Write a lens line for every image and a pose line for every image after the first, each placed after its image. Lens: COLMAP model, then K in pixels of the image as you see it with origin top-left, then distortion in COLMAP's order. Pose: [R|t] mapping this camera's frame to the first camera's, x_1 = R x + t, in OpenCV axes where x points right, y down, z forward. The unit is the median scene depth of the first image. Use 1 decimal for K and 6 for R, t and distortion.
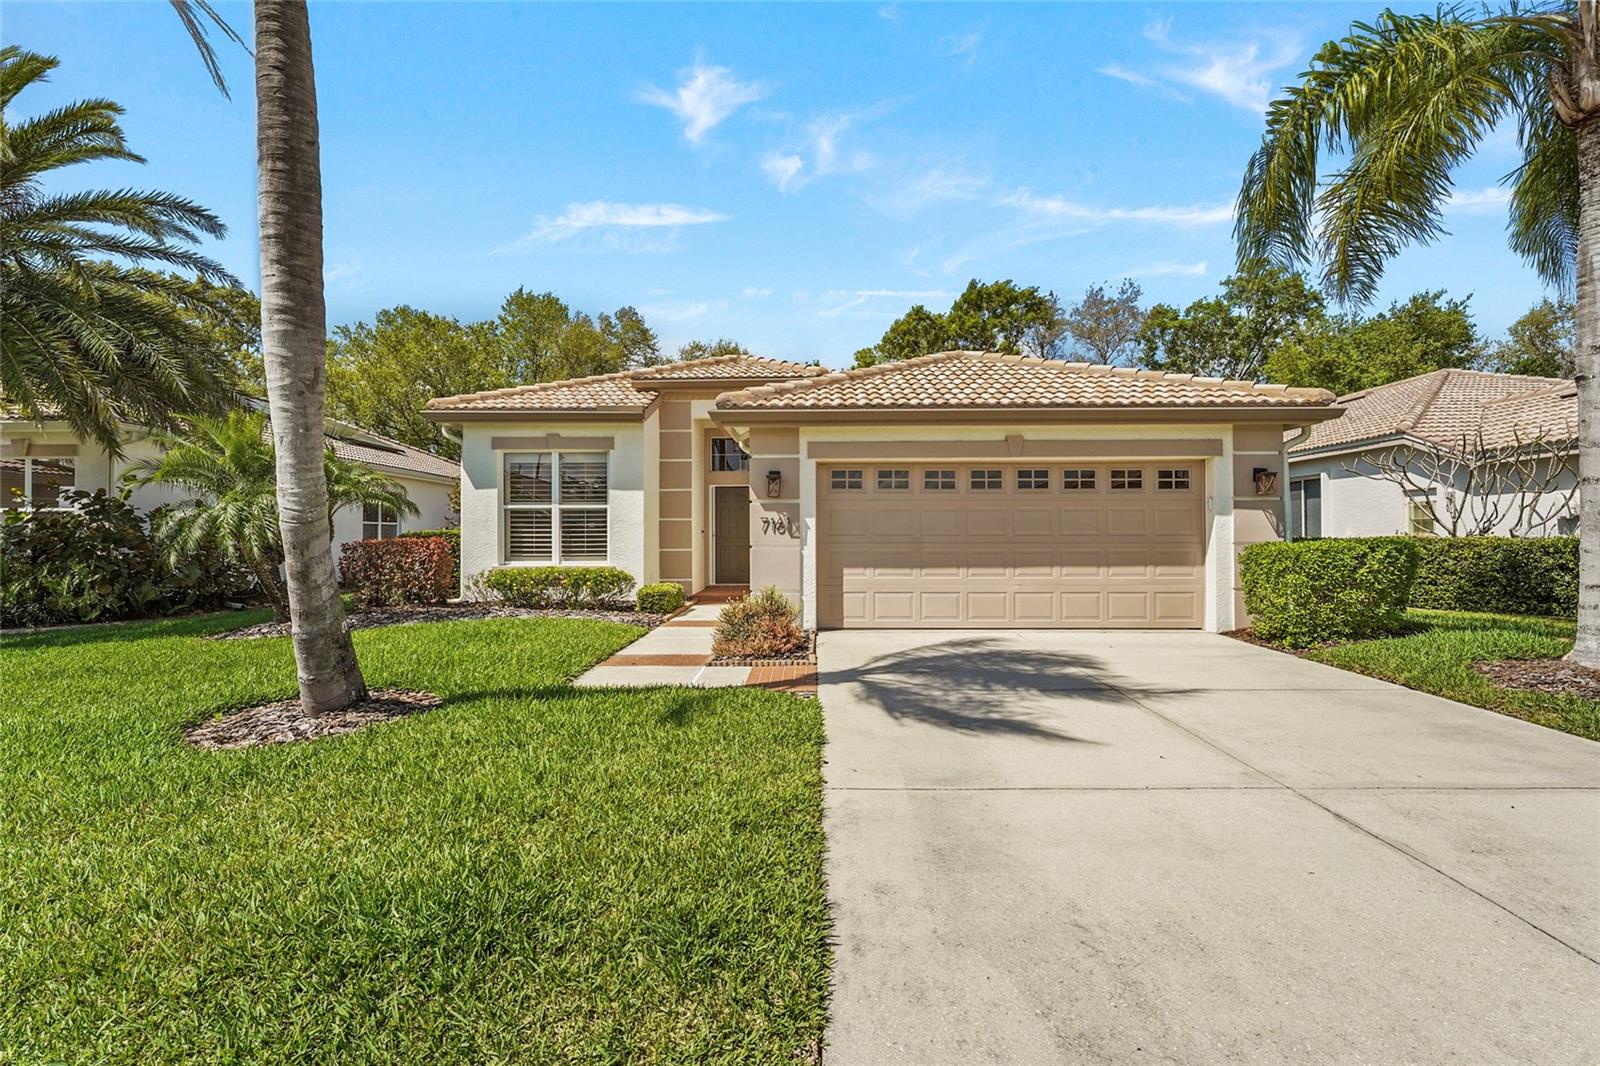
lens RADIAL K [[723.2, 0, 800.0], [0, 723.2, 533.0], [0, 0, 1]] dist [-0.002741, 0.000077]
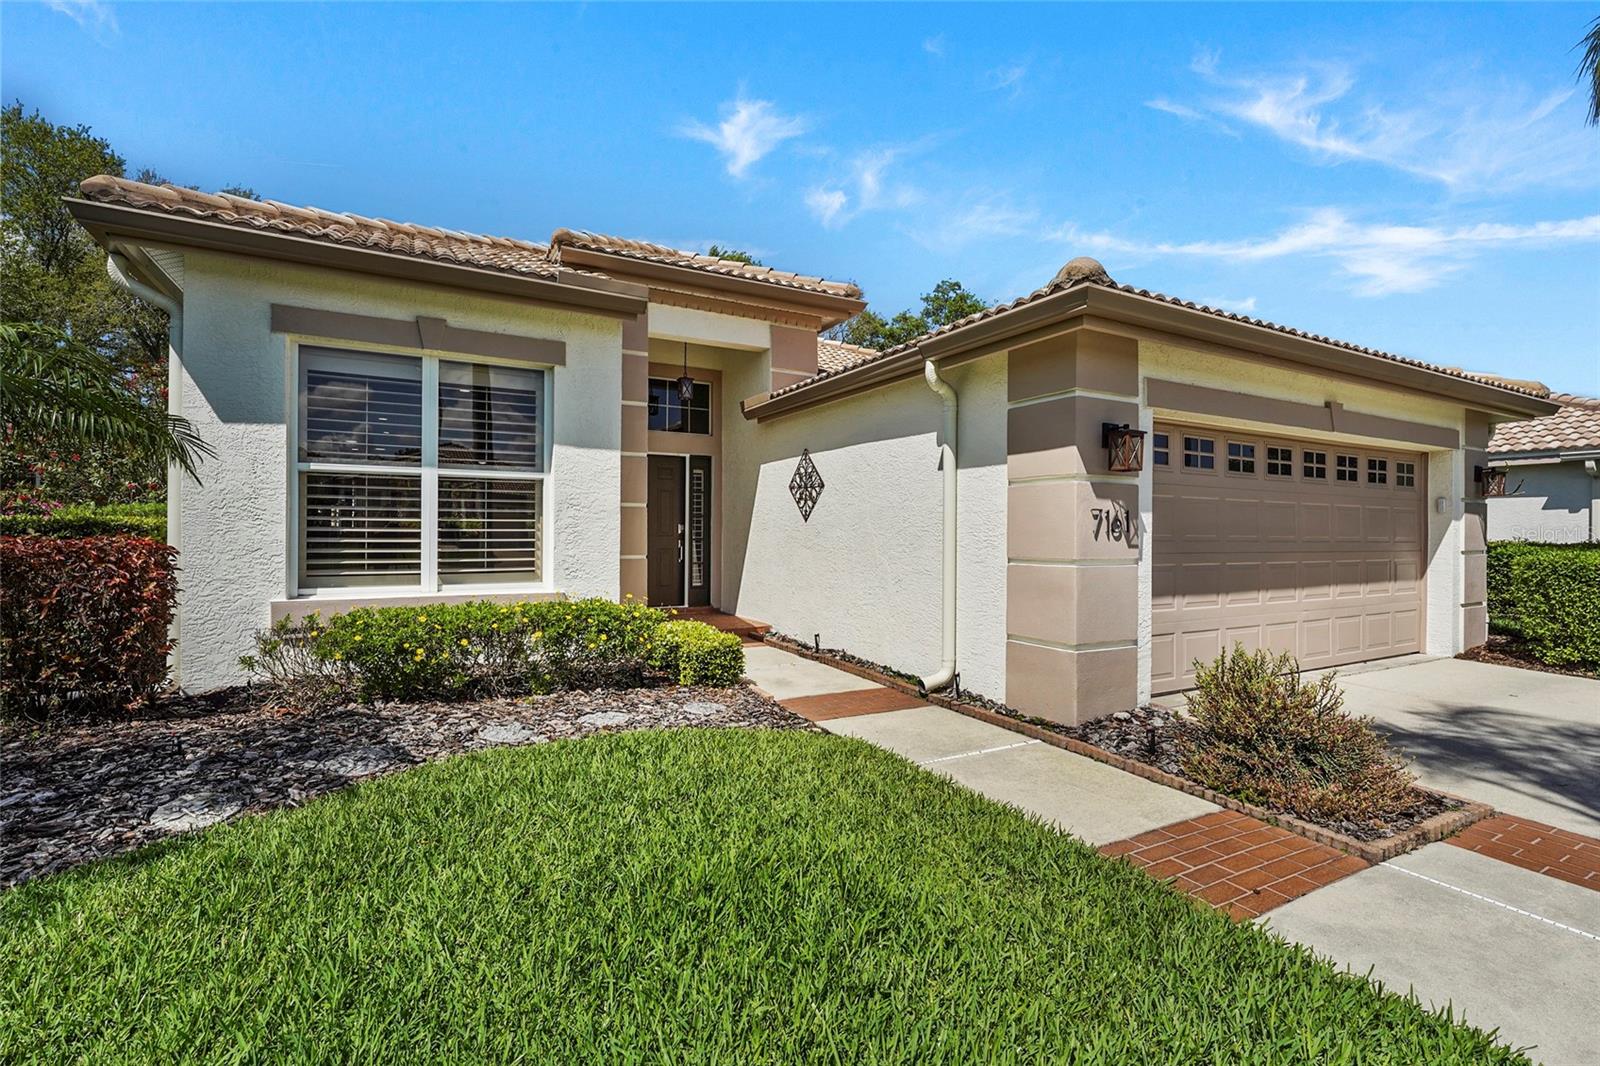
lens RADIAL K [[723.2, 0, 800.0], [0, 723.2, 533.0], [0, 0, 1]] dist [-0.002741, 0.000077]
pose [[0.866907, 0.007987, 0.498405, -0.490303], [-0.014040, 0.999866, 0.008398, -0.004727], [-0.498272, -0.014277, 0.866903, 0.625429]]
